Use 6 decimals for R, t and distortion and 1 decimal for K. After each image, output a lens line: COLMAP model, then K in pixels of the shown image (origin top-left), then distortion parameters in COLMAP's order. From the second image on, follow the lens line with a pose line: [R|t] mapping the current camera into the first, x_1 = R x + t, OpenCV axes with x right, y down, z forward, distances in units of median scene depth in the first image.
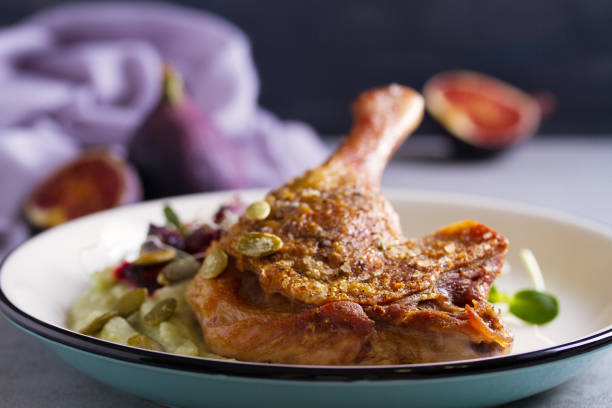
lens RADIAL K [[1948.0, 0, 306.0], [0, 1948.0, 204.0], [0, 0, 1]] dist [-0.000764, -0.394511]
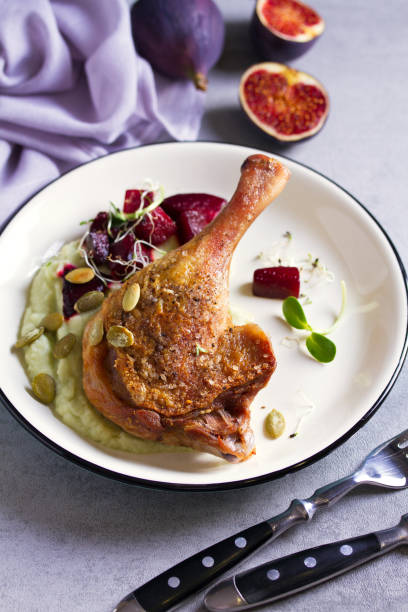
lens RADIAL K [[1948.0, 0, 204.0], [0, 1948.0, 306.0], [0, 0, 1]] dist [-0.000764, -0.394511]
pose [[0.956934, 0.236610, -0.168206, 0.307314], [-0.078227, 0.768141, 0.635484, -1.029978], [0.279568, -0.594958, 0.753570, -0.168802]]
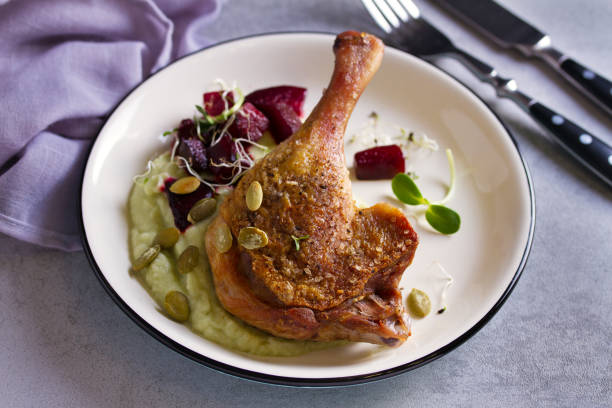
lens RADIAL K [[1948.0, 0, 306.0], [0, 1948.0, 204.0], [0, 0, 1]] dist [-0.000764, -0.394511]
pose [[0.997380, 0.071605, -0.010242, 0.030968], [-0.051157, 0.798385, 0.599971, -0.921600], [0.051138, -0.597875, 0.799956, -0.194172]]
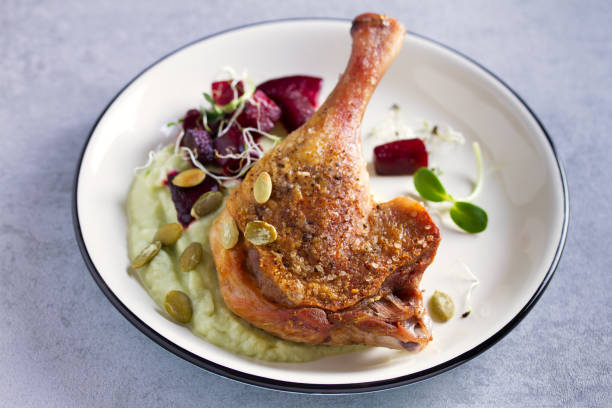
lens RADIAL K [[1948.0, 0, 306.0], [0, 1948.0, 204.0], [0, 0, 1]] dist [-0.000764, -0.394511]
pose [[0.996528, 0.075980, -0.034037, 0.054717], [-0.042279, 0.814027, 0.579287, -0.813496], [0.071721, -0.575837, 0.814413, -0.120072]]
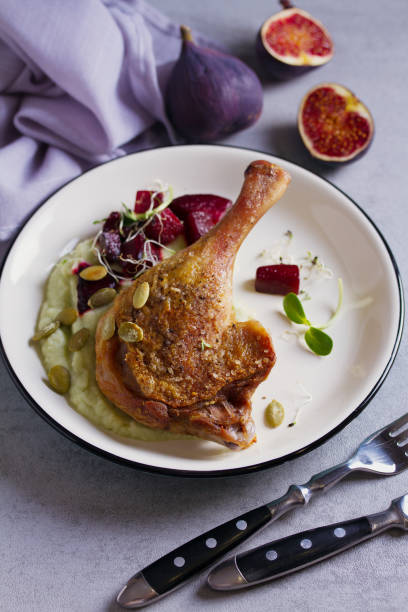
lens RADIAL K [[1948.0, 0, 204.0], [0, 1948.0, 306.0], [0, 0, 1]] dist [-0.000764, -0.394511]
pose [[0.954436, 0.245096, -0.170236, 0.326613], [-0.075897, 0.751077, 0.655838, -1.137252], [0.288603, -0.613035, 0.735457, -0.227184]]
